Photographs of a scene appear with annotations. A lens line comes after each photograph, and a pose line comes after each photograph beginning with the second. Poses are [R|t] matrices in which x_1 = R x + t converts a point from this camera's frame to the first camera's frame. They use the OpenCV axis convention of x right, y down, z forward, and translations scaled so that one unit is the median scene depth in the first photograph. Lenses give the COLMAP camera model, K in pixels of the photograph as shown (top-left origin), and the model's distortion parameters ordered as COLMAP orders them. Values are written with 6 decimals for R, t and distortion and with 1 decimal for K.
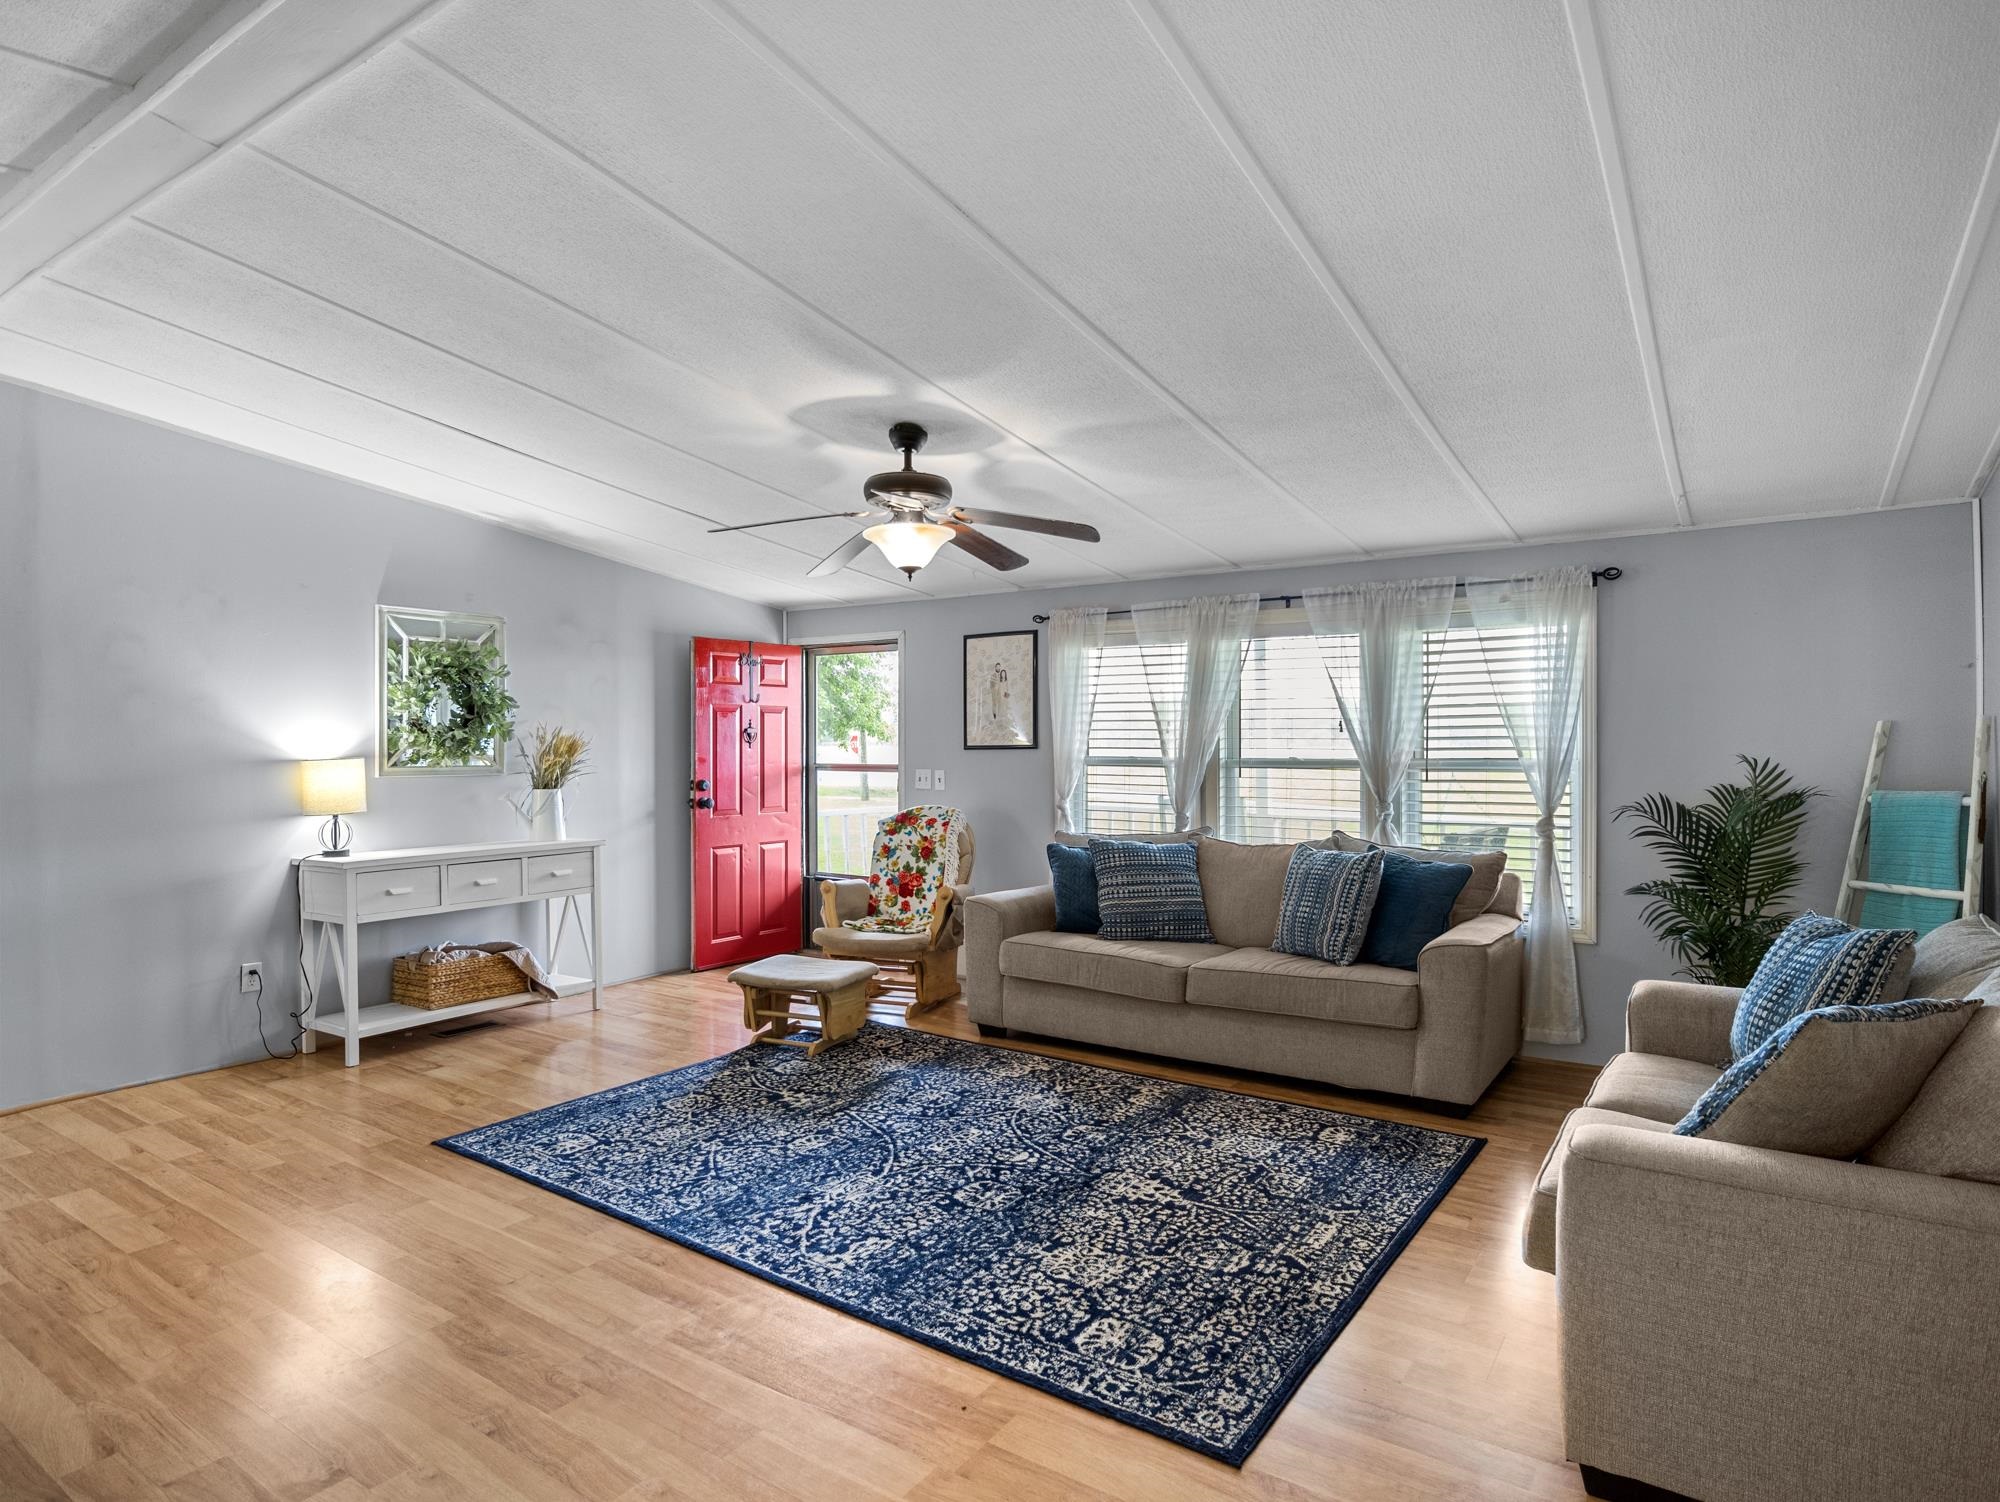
lens RADIAL K [[1115.6, 0, 1012.4], [0, 1115.6, 760.0], [0, 0, 1]] dist [-0.013351, 0.003106]
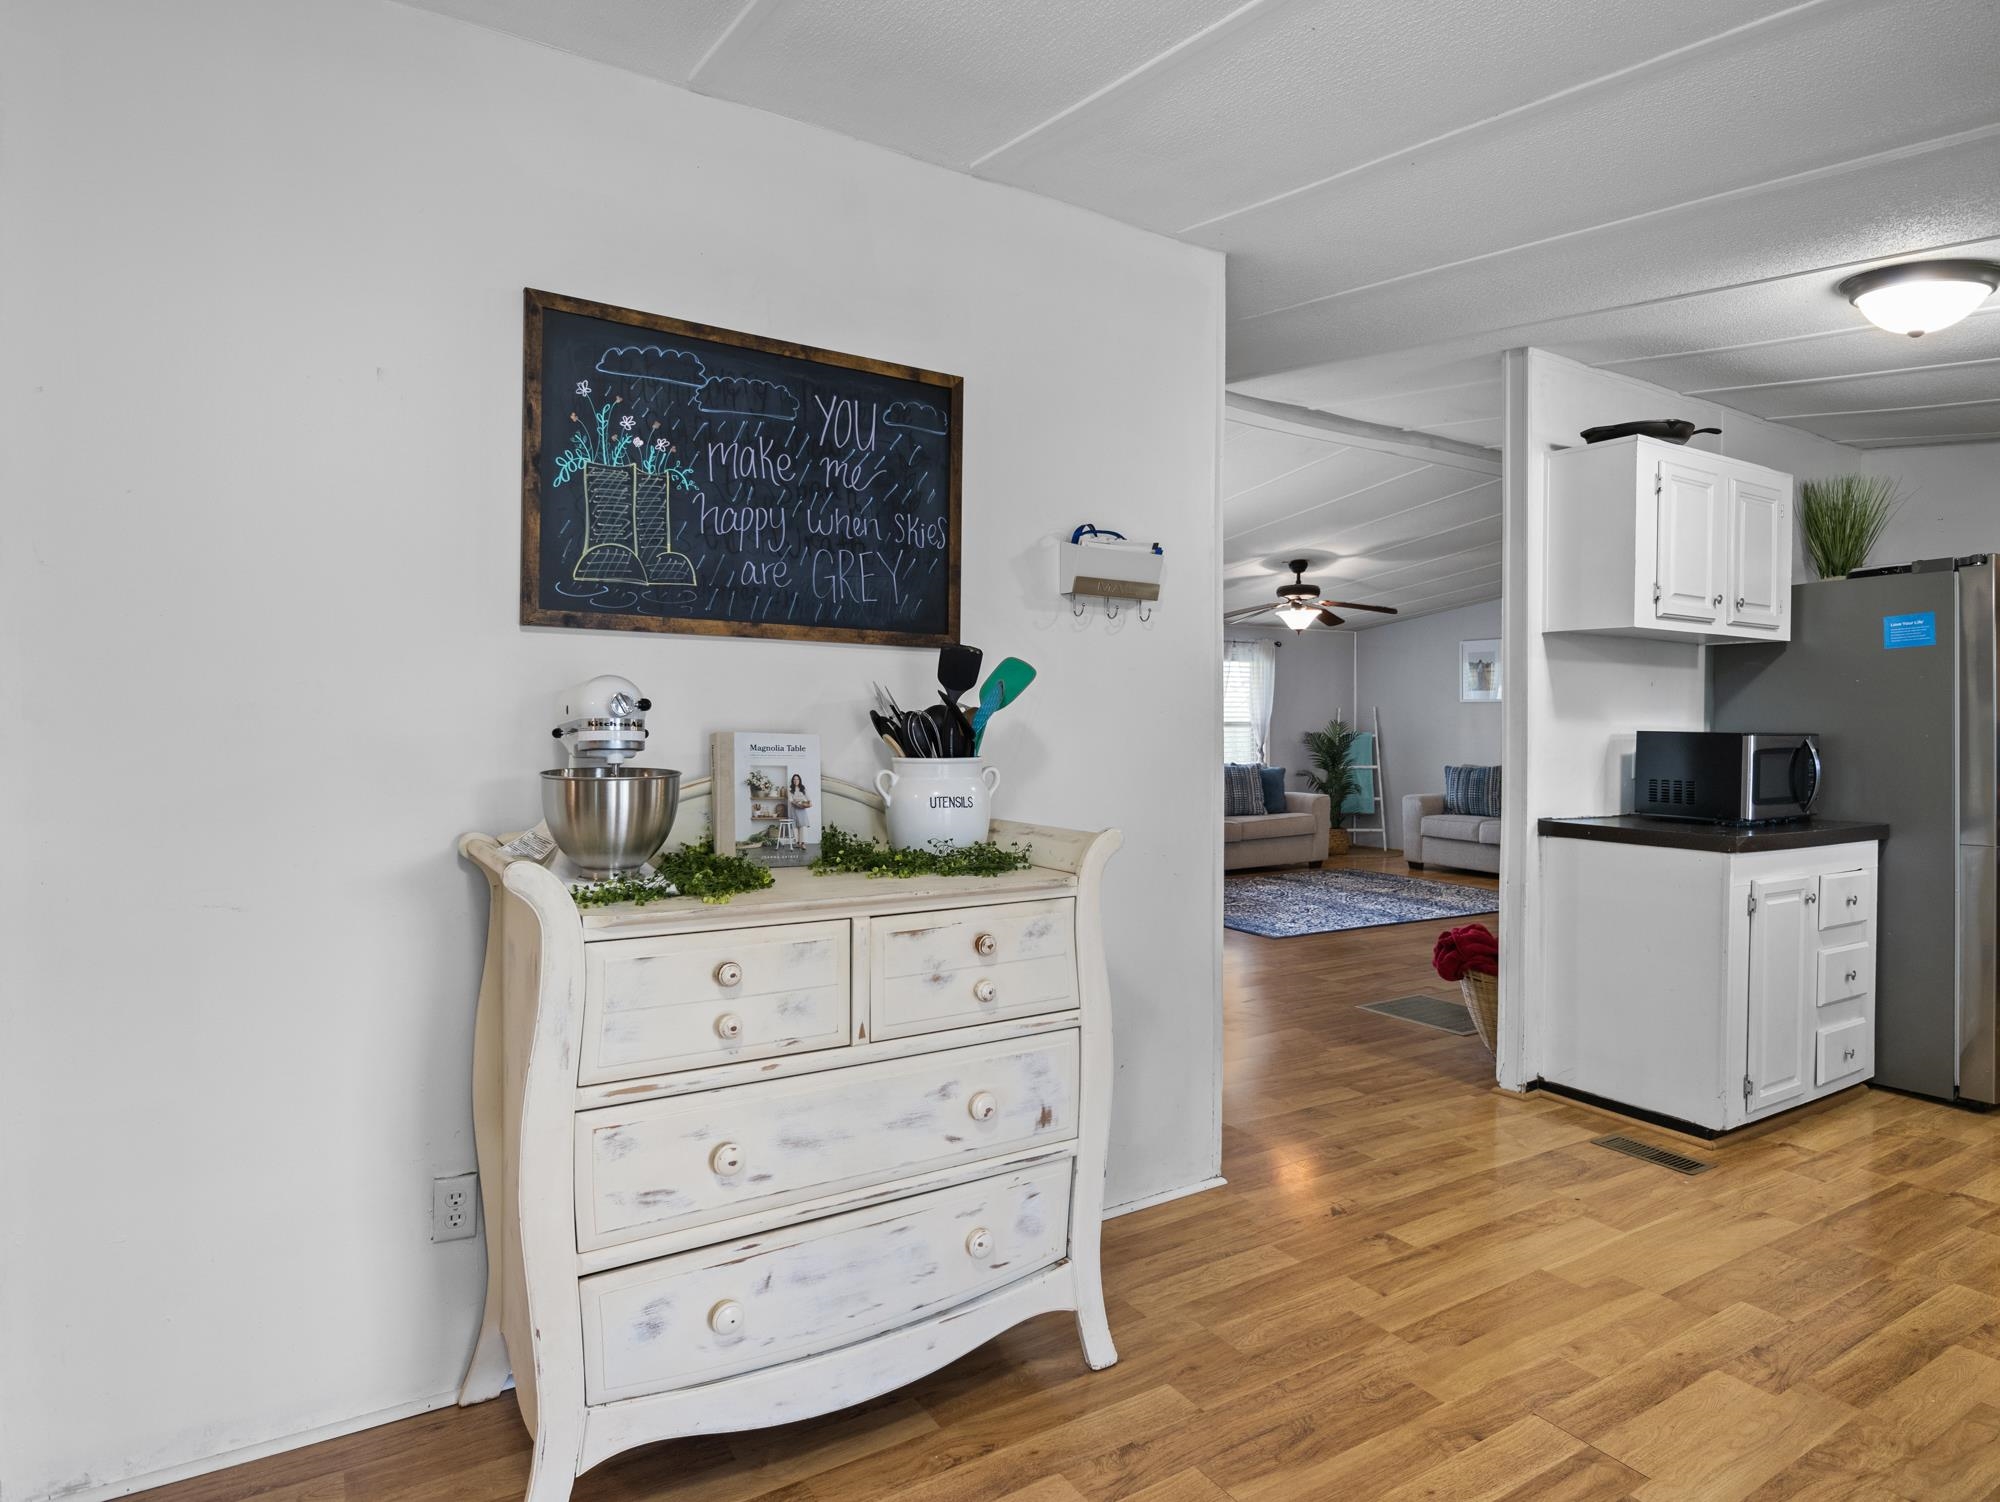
lens RADIAL K [[1115.6, 0, 1006.2], [0, 1115.6, 736.2], [0, 0, 1]] dist [-0.013351, 0.003106]
pose [[0.418793, -0.011560, 0.908008, -2.231626], [0.007297, 0.999930, 0.009364, 0.004022], [-0.908052, 0.002704, 0.418848, 0.626115]]
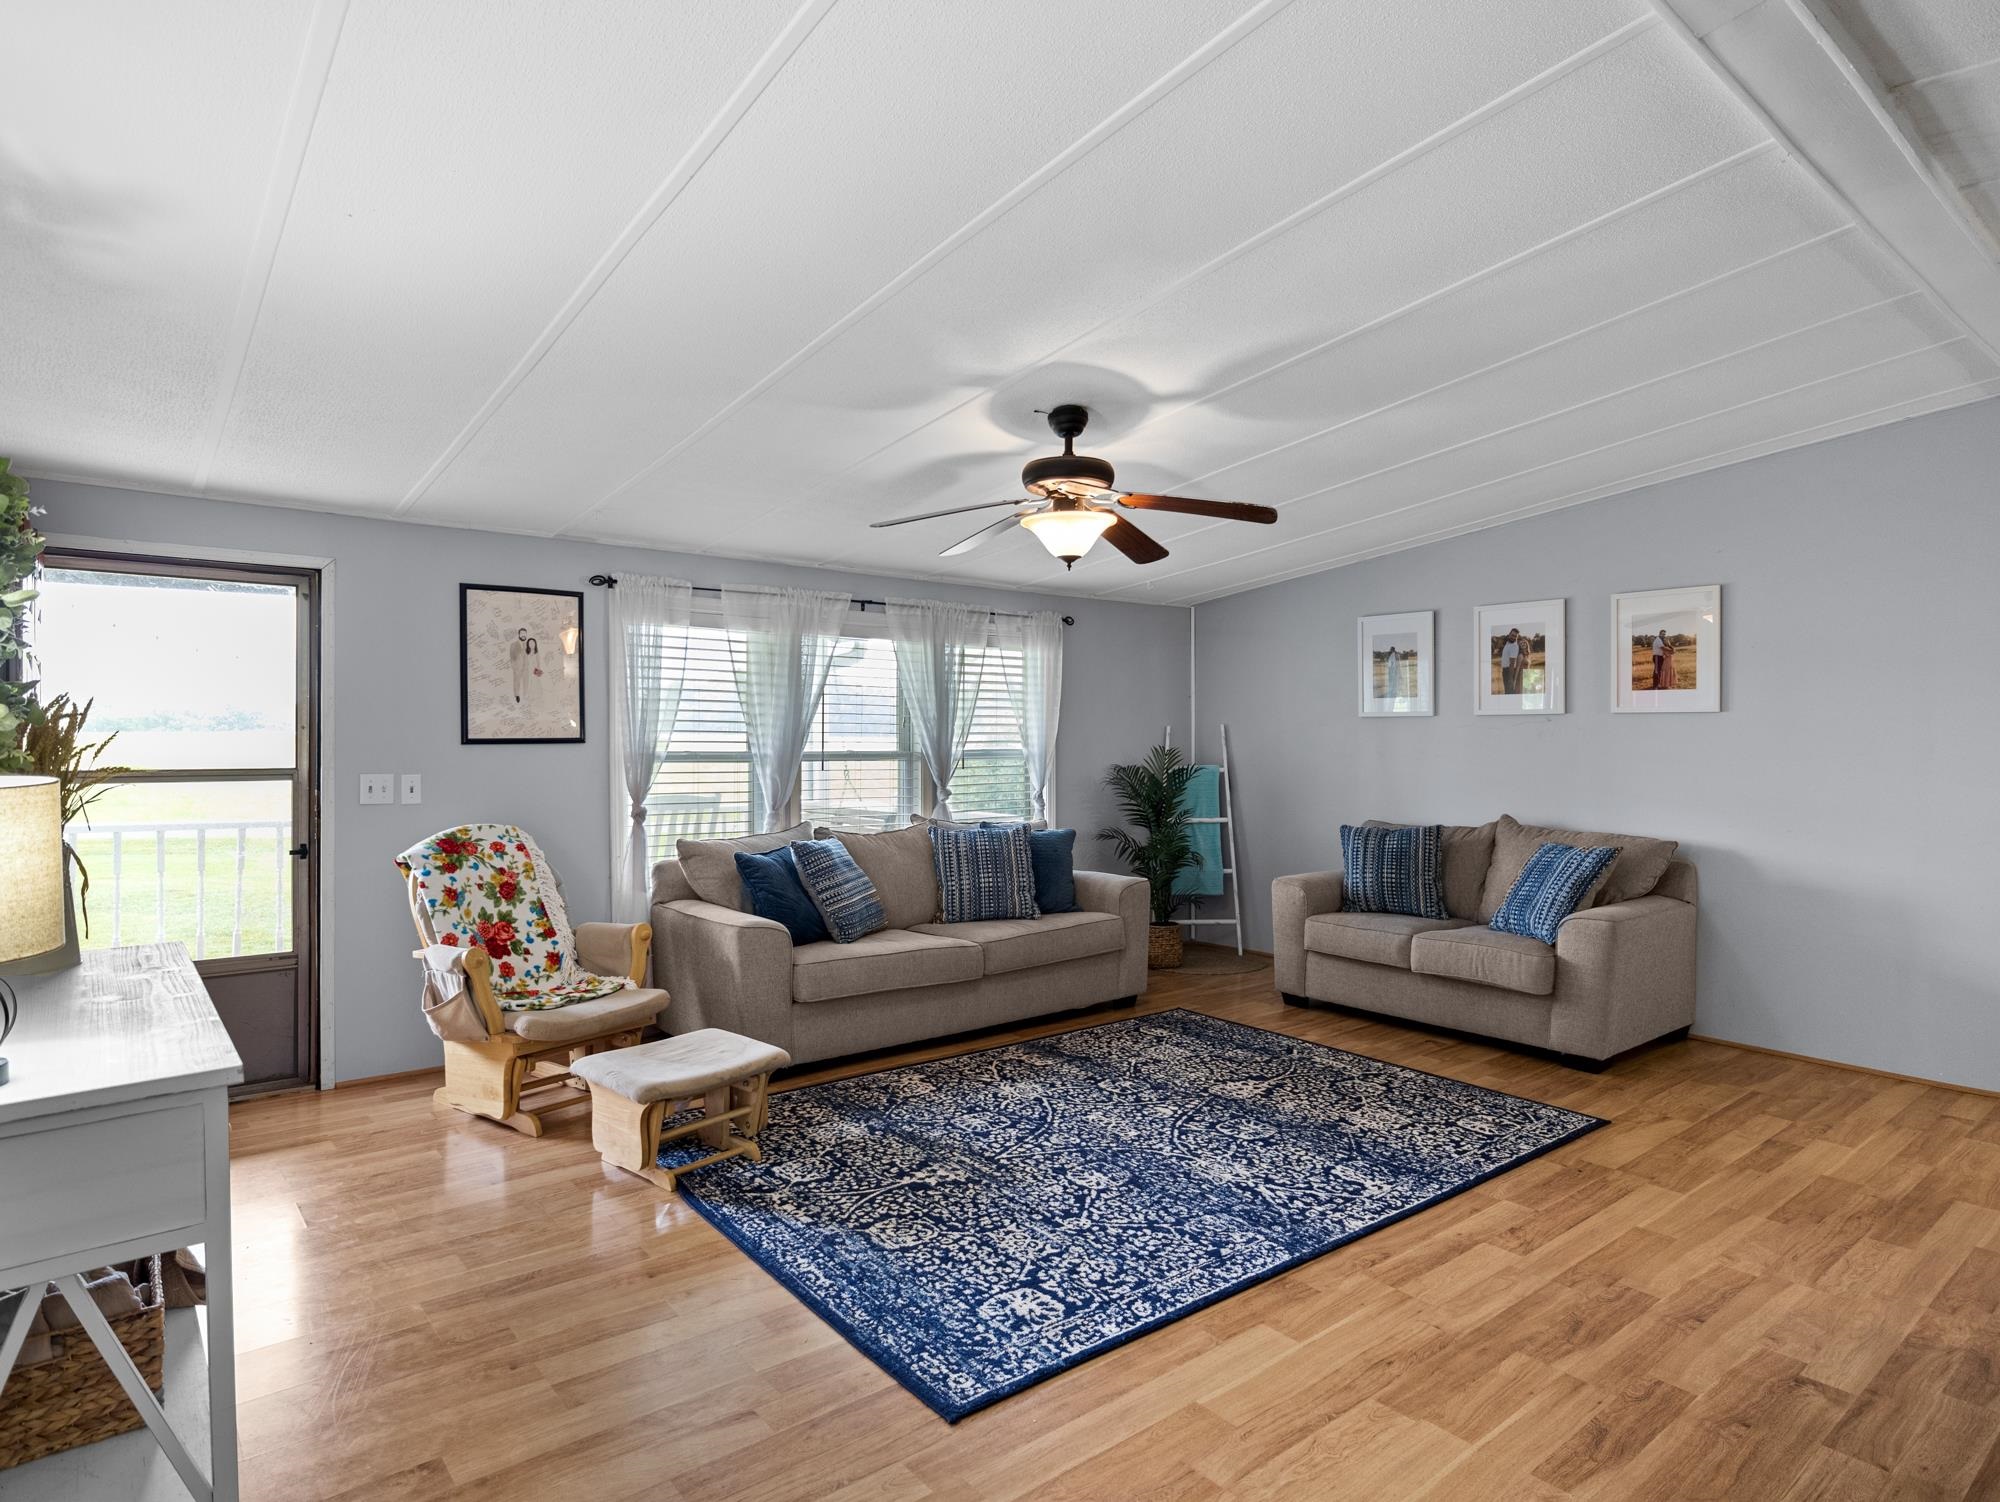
lens RADIAL K [[1115.6, 0, 1012.1], [0, 1115.6, 741.9], [0, 0, 1]] dist [-0.013351, 0.003106]
pose [[0.289590, -0.002105, 0.957148, -1.036083], [0.009430, 0.999955, -0.000654, -0.011637], [-0.957104, 0.009216, 0.289597, 0.771813]]
